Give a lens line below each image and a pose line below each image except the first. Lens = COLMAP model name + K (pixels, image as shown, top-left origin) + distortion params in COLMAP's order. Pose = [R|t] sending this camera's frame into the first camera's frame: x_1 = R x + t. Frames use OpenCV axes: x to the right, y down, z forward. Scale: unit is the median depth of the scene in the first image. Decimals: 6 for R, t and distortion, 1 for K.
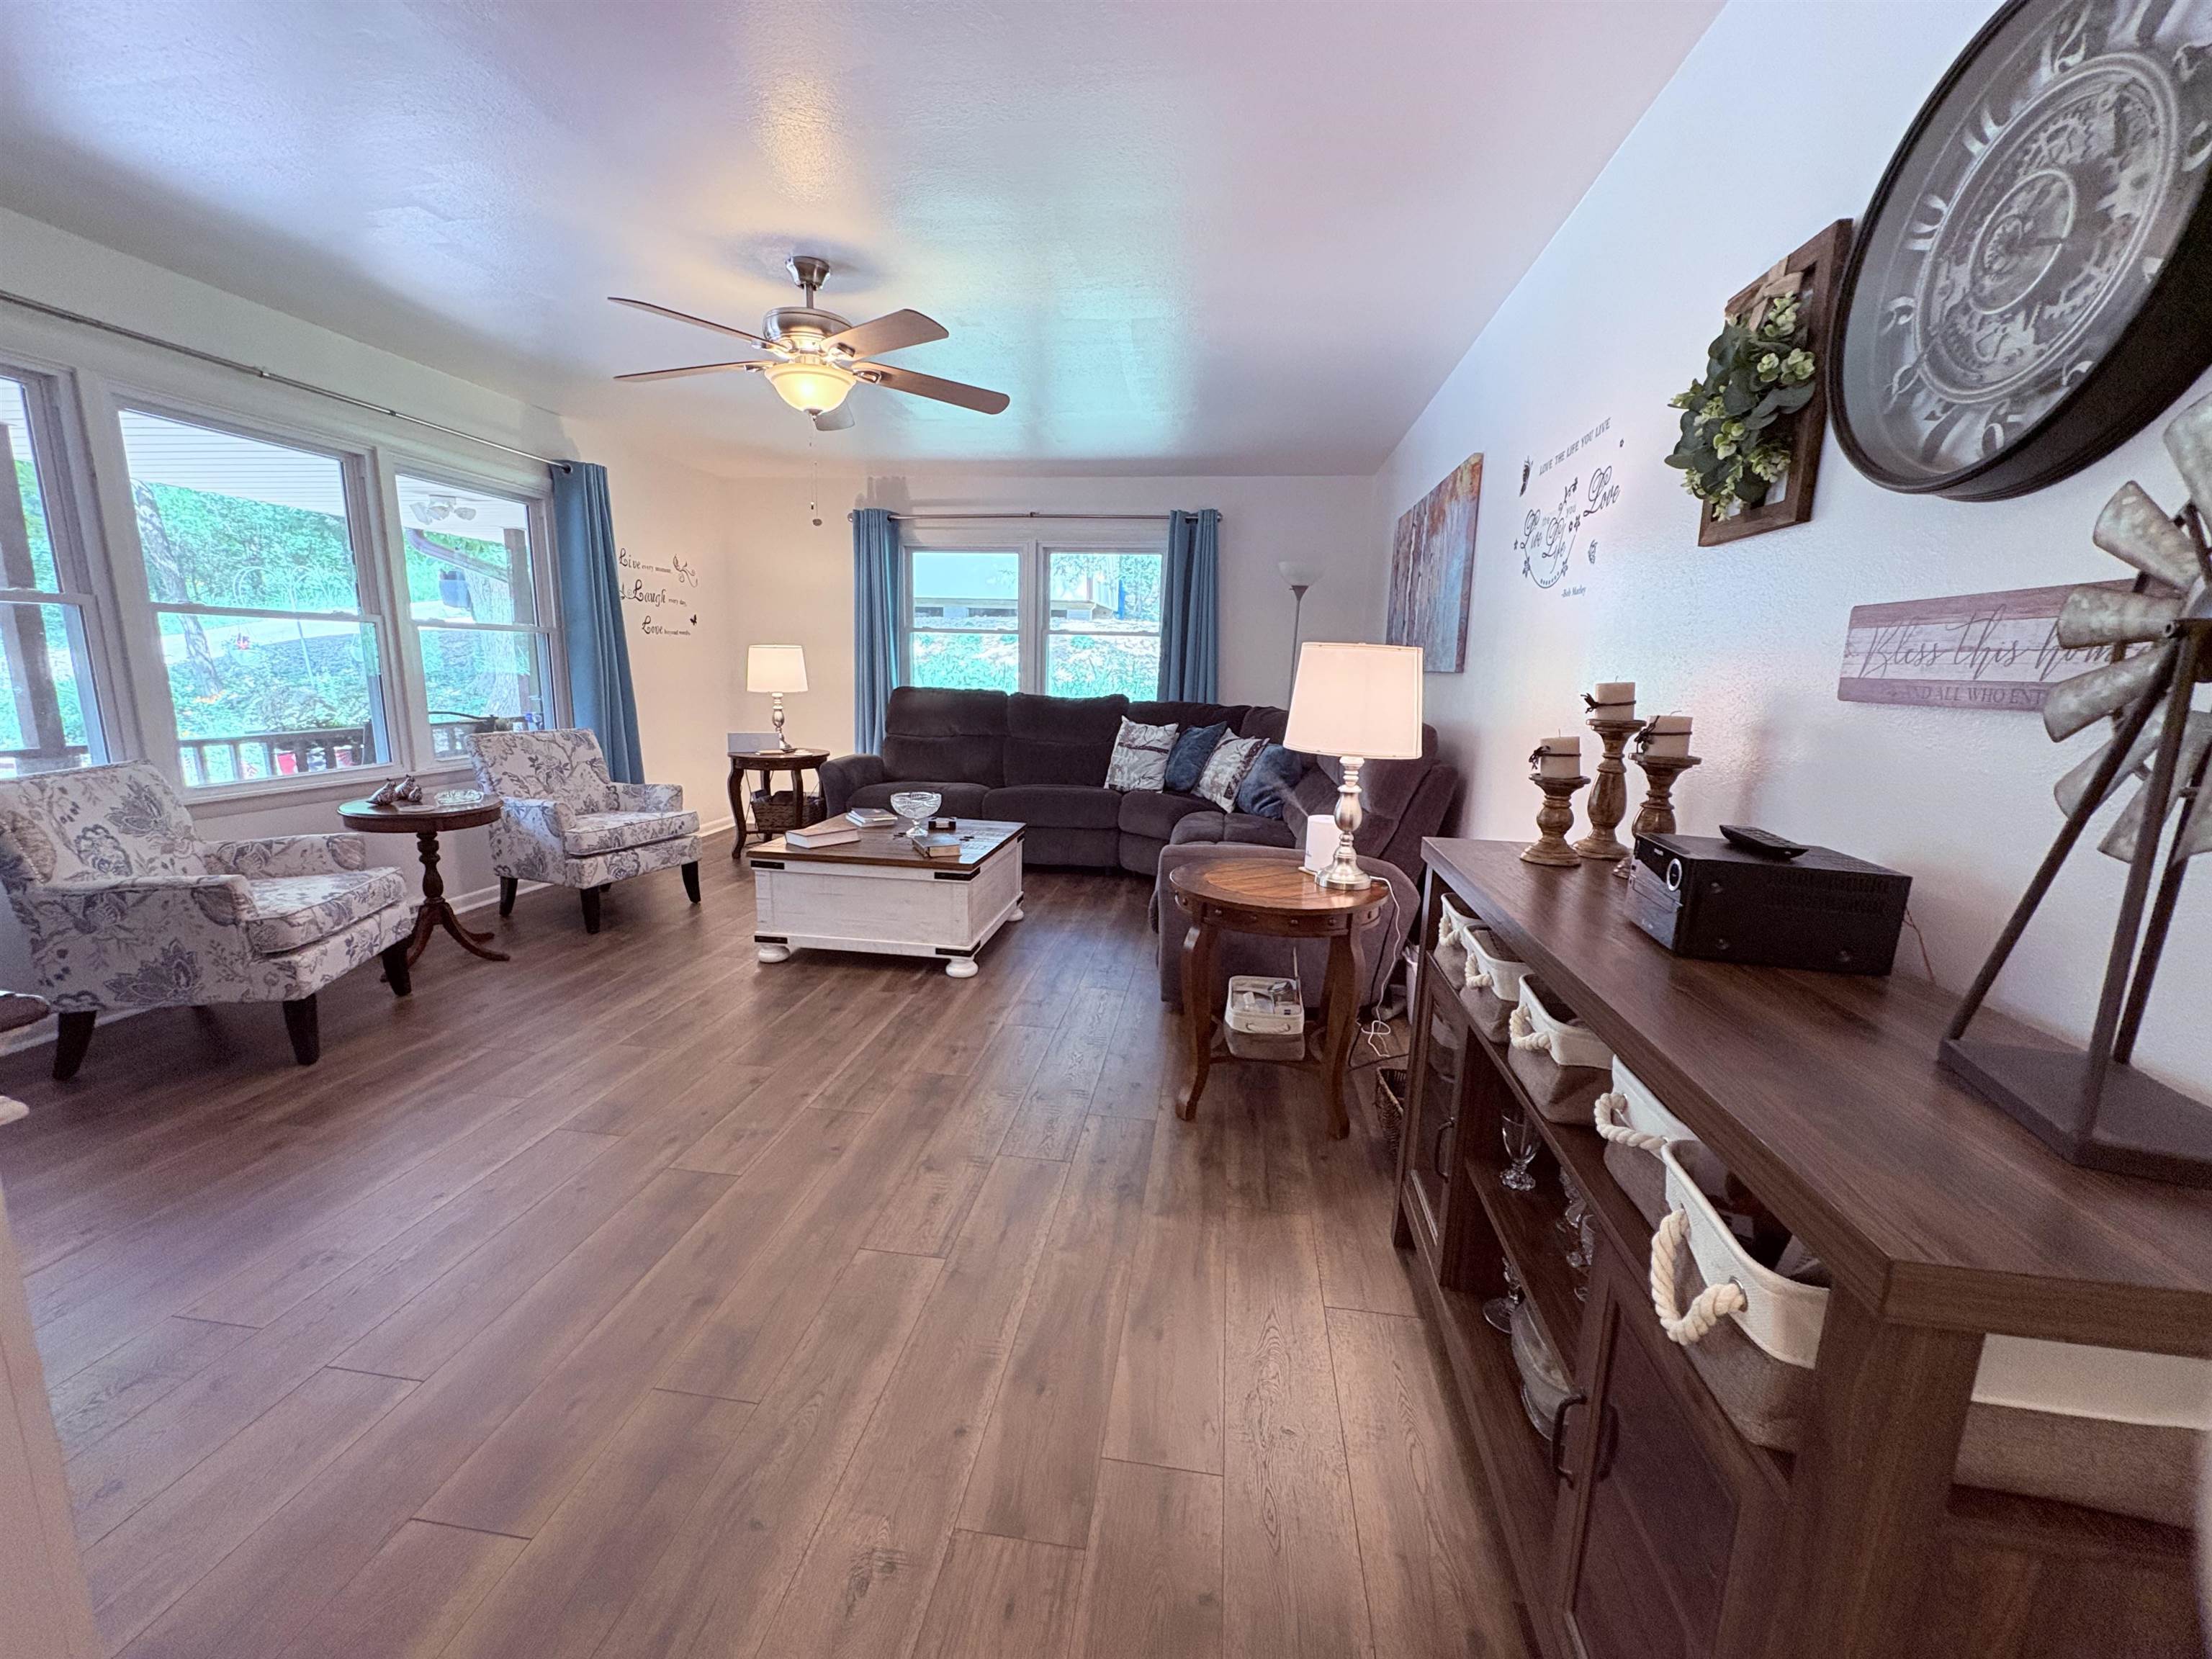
lens RADIAL K [[883.2, 0, 1104.9], [0, 883.2, 829.9], [0, 0, 1]] dist [0.000855, -0.000383]
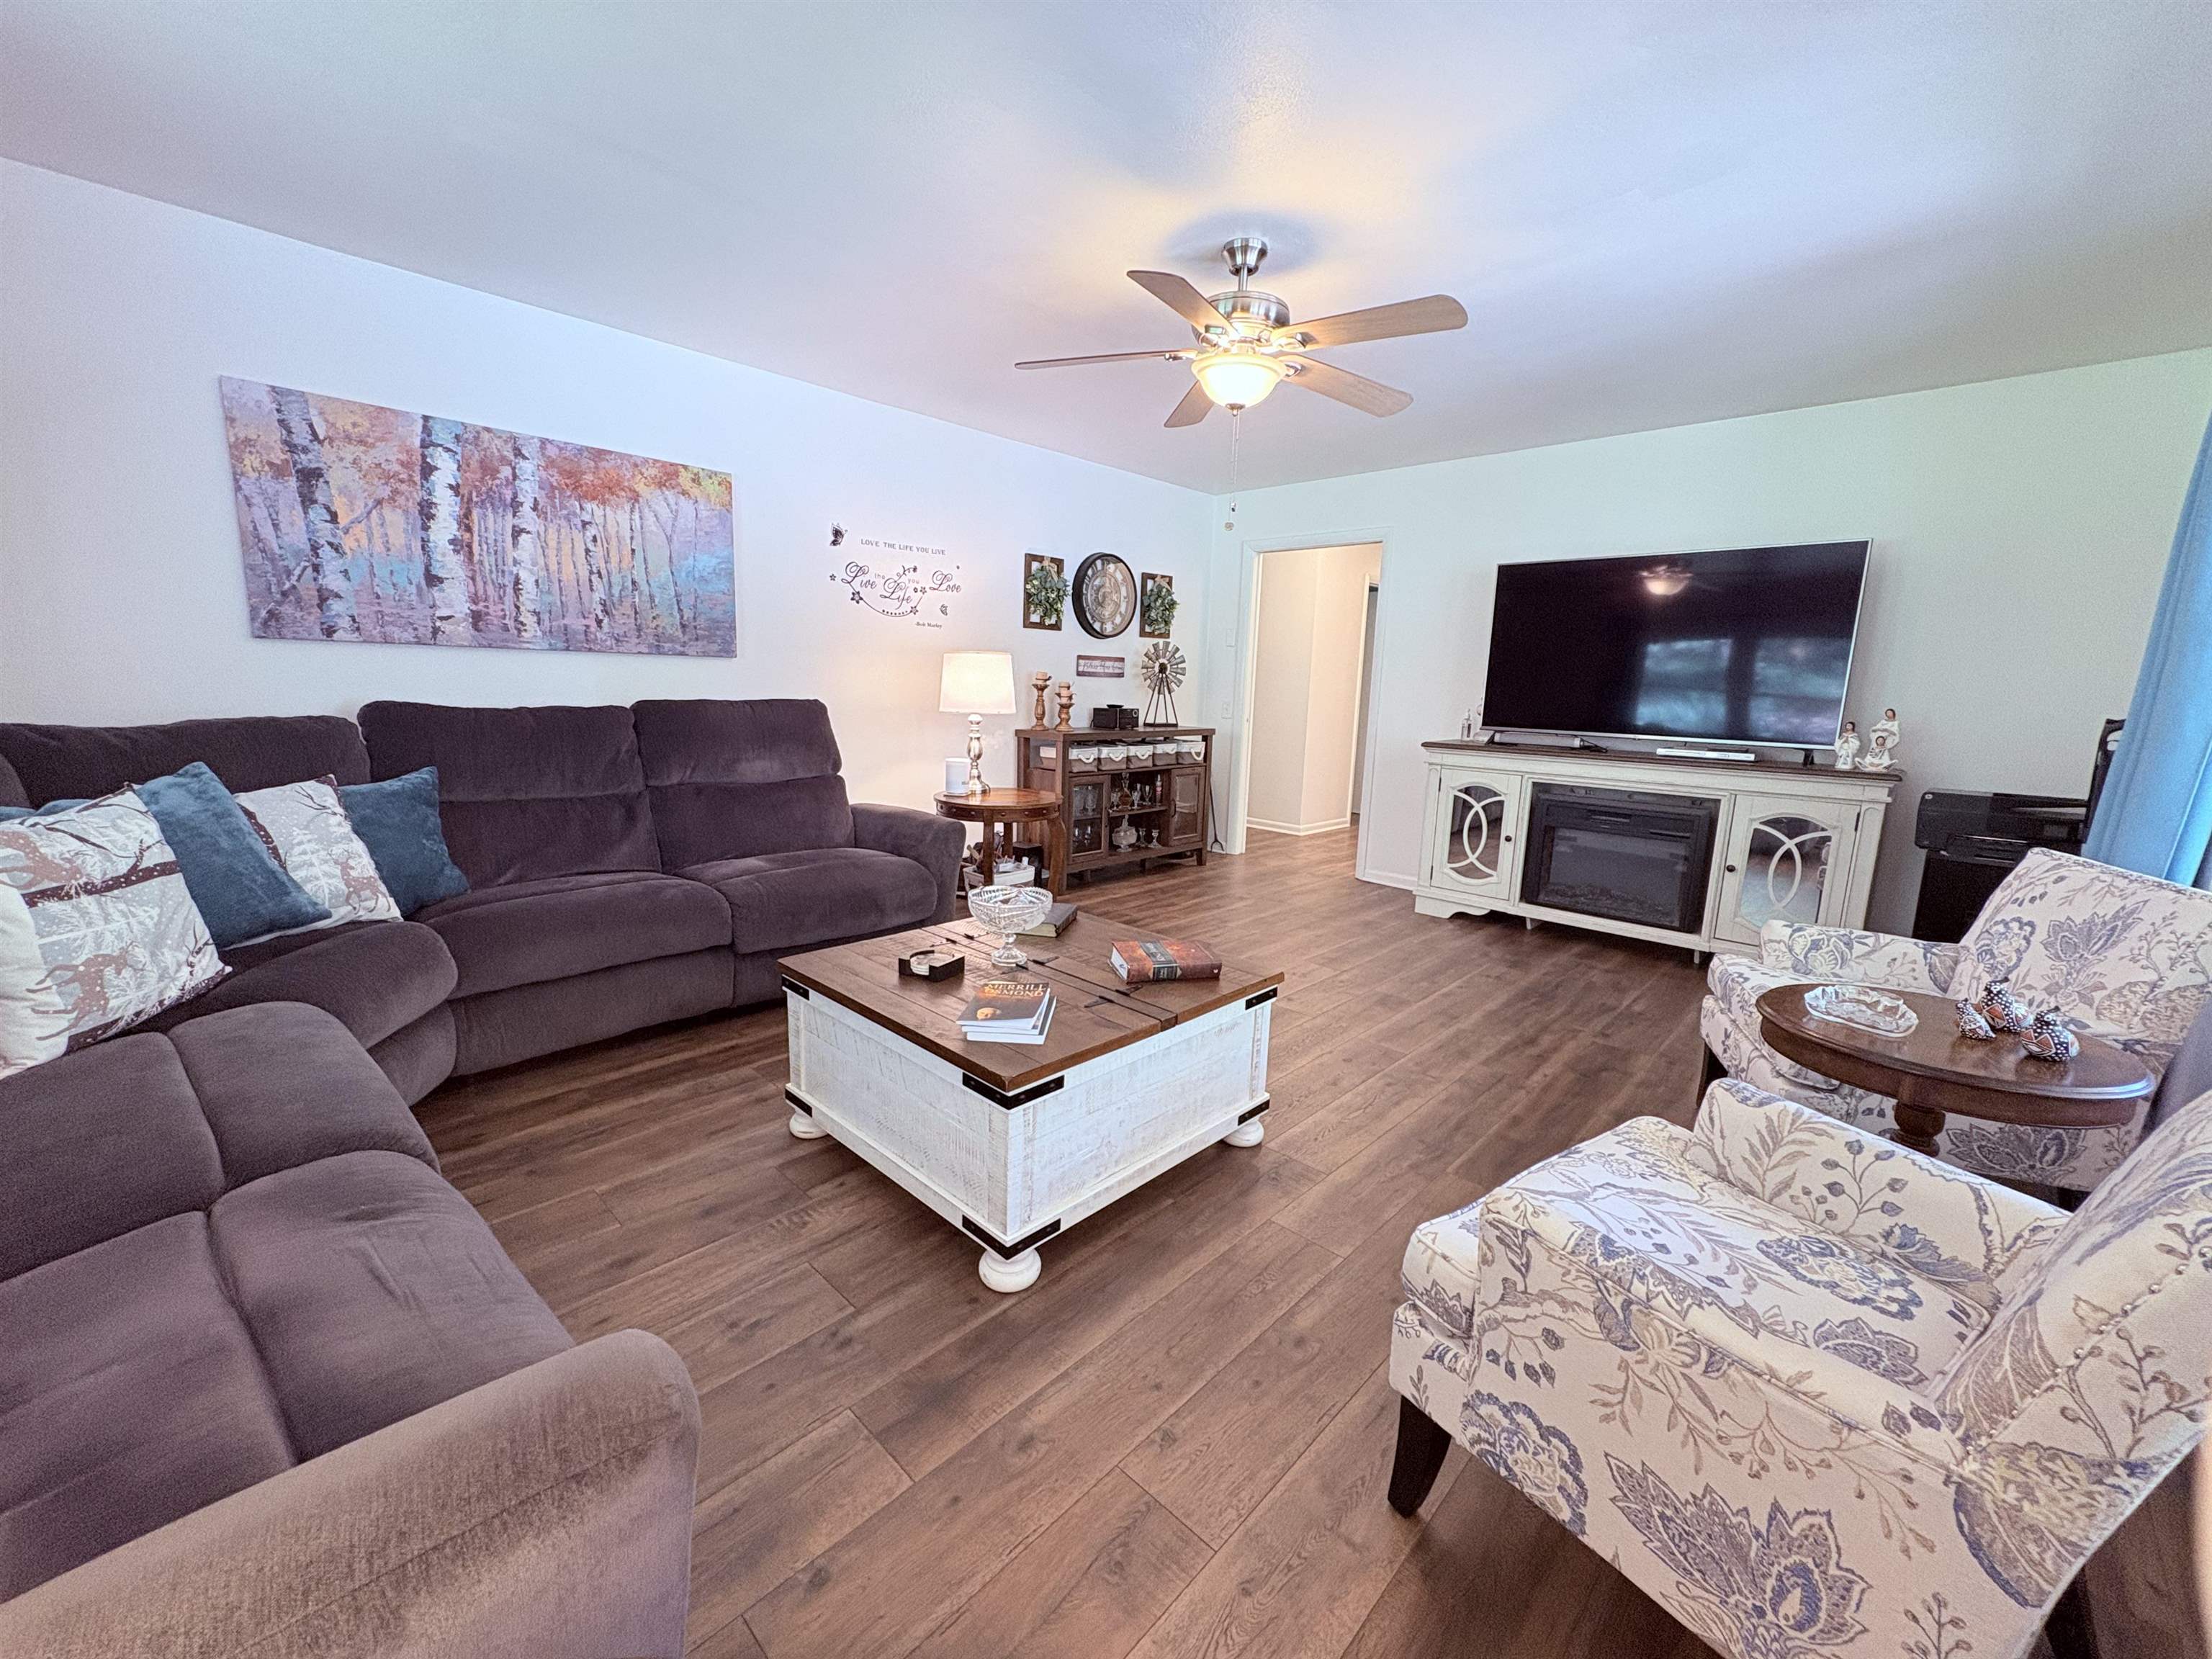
lens RADIAL K [[883.2, 0, 1104.9], [0, 883.2, 829.9], [0, 0, 1]] dist [0.000855, -0.000383]
pose [[-0.808340, -0.151018, 0.569017, -0.572076], [0.055180, 0.942848, 0.328622, -0.259326], [-0.586125, 0.297037, -0.753808, 1.343789]]
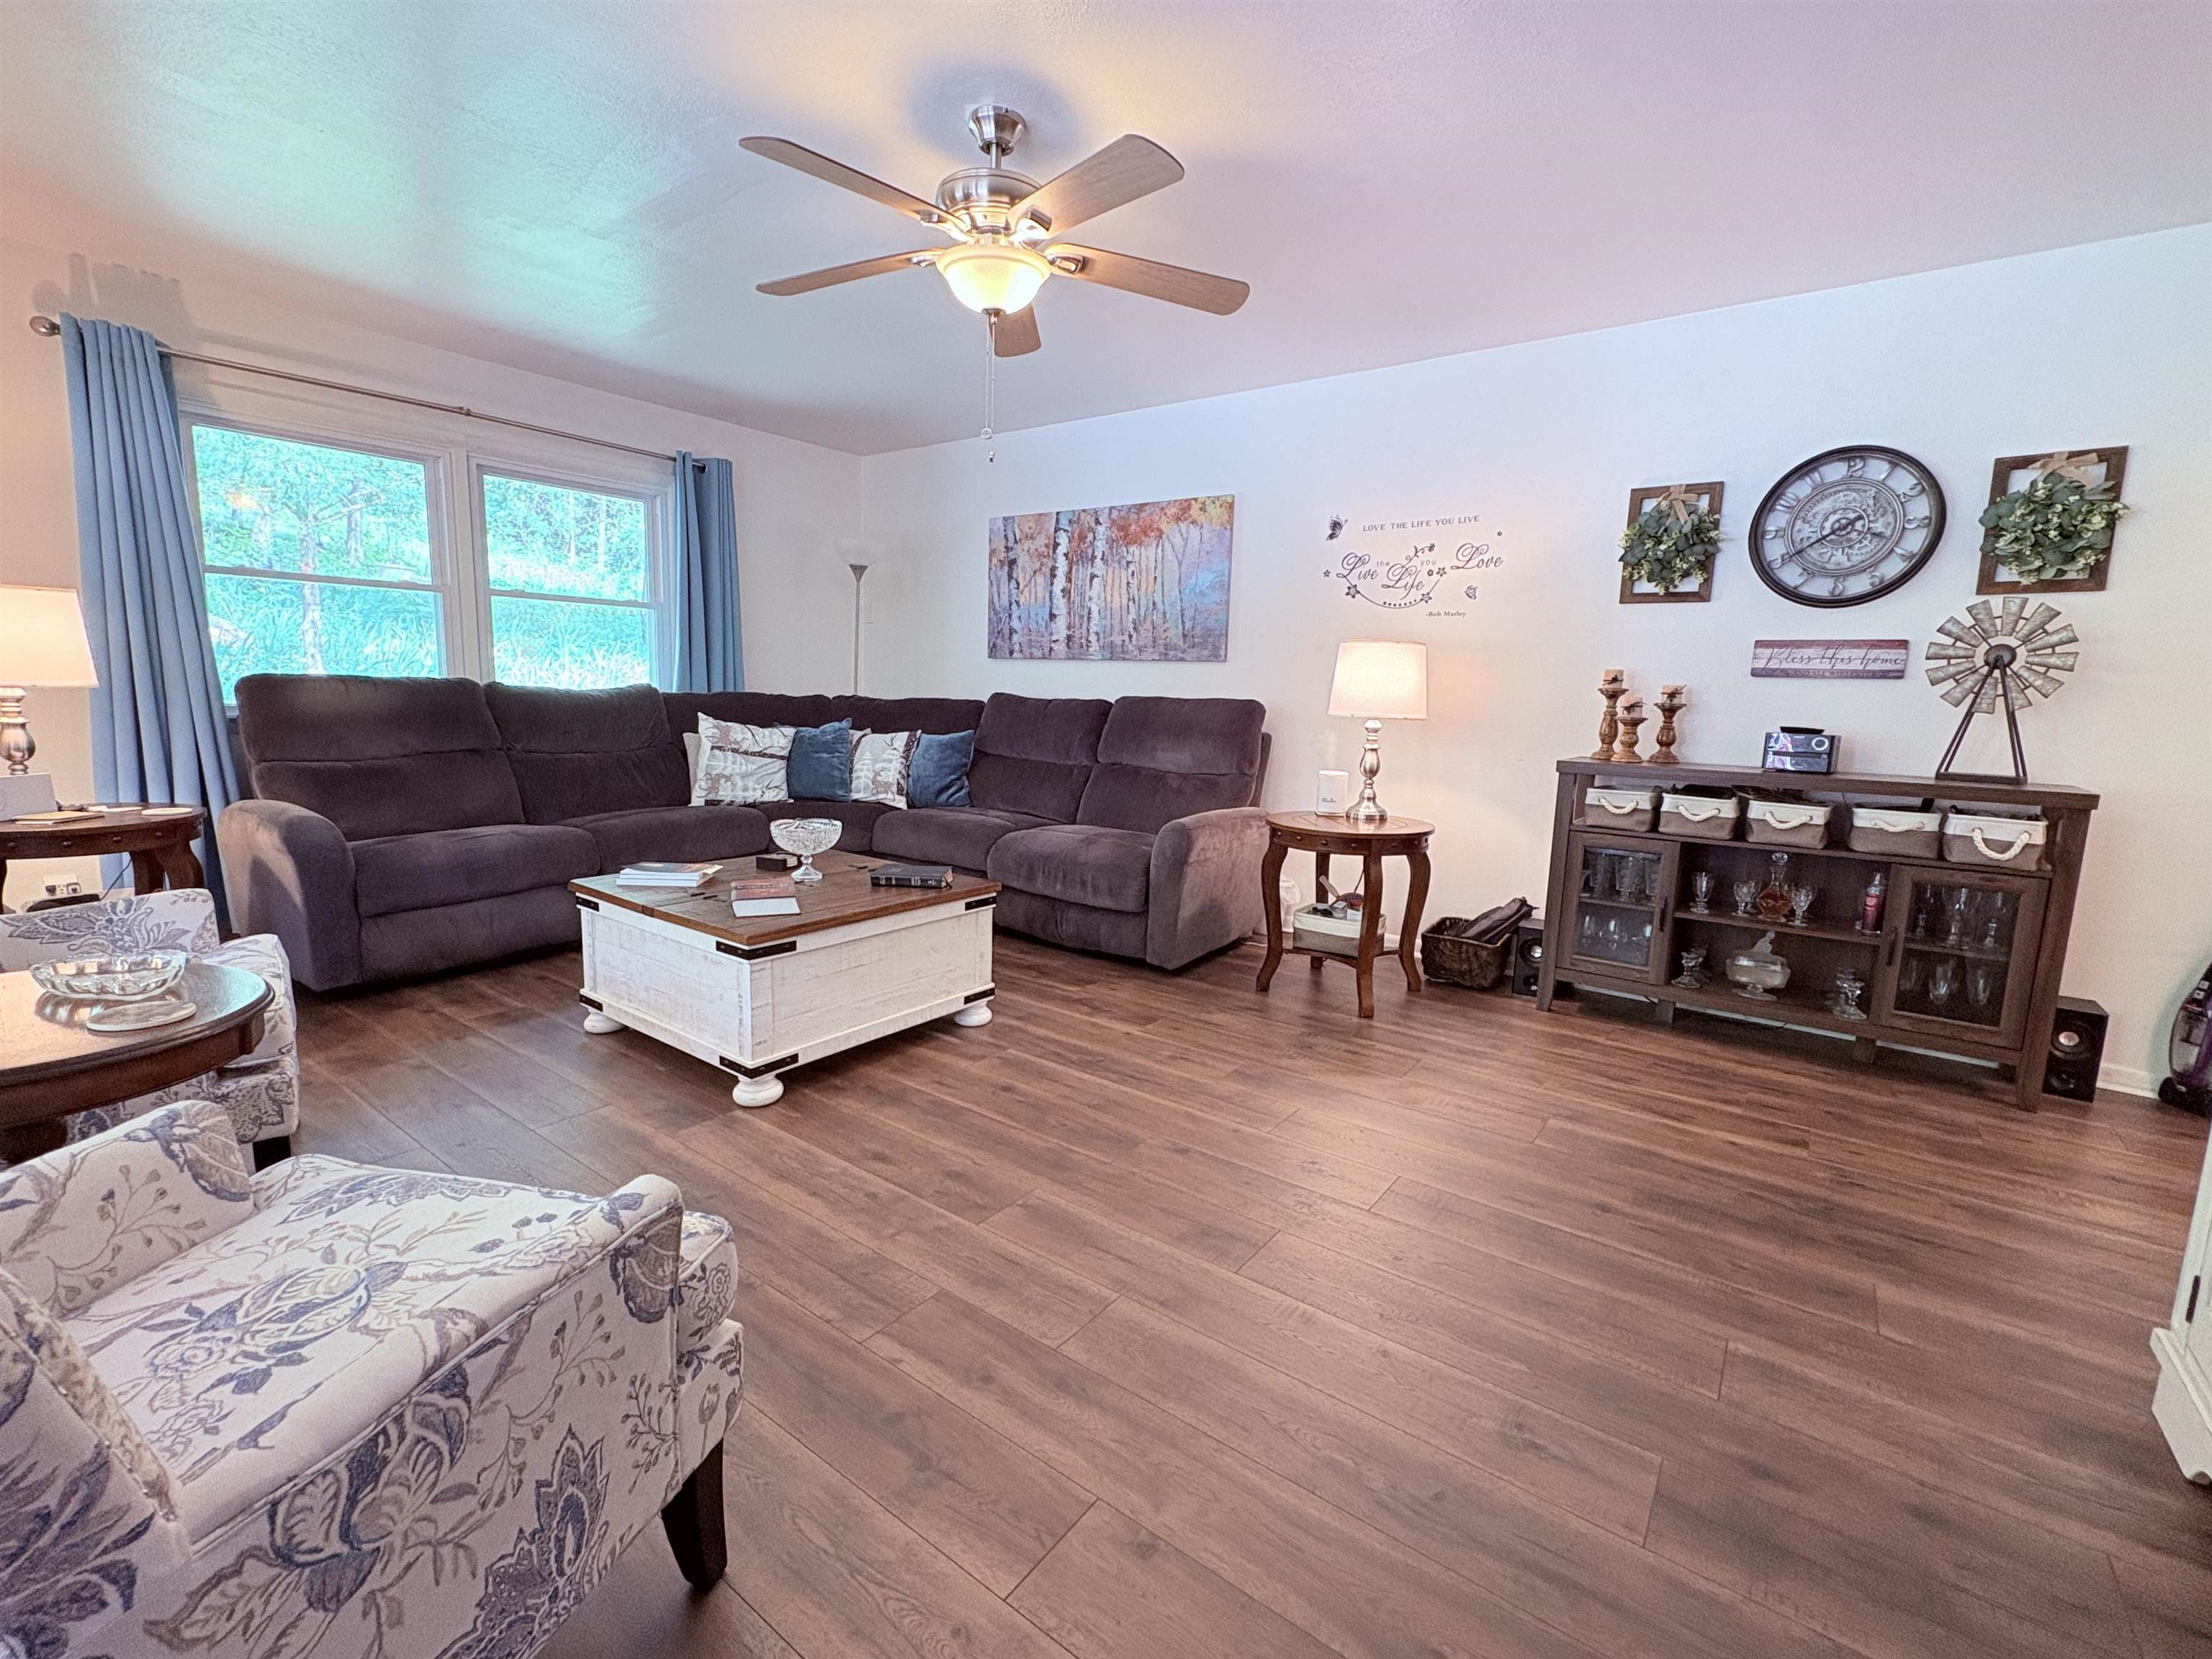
lens RADIAL K [[964.5, 0, 1106.4], [0, 964.5, 832.3], [0, 0, 1]] dist [-0.000290, 0.000173]
pose [[0.478410, -0.143031, 0.866410, -0.754820], [0.142741, 0.986190, 0.083986, -0.060694], [-0.866458, 0.083493, 0.492220, 0.383713]]
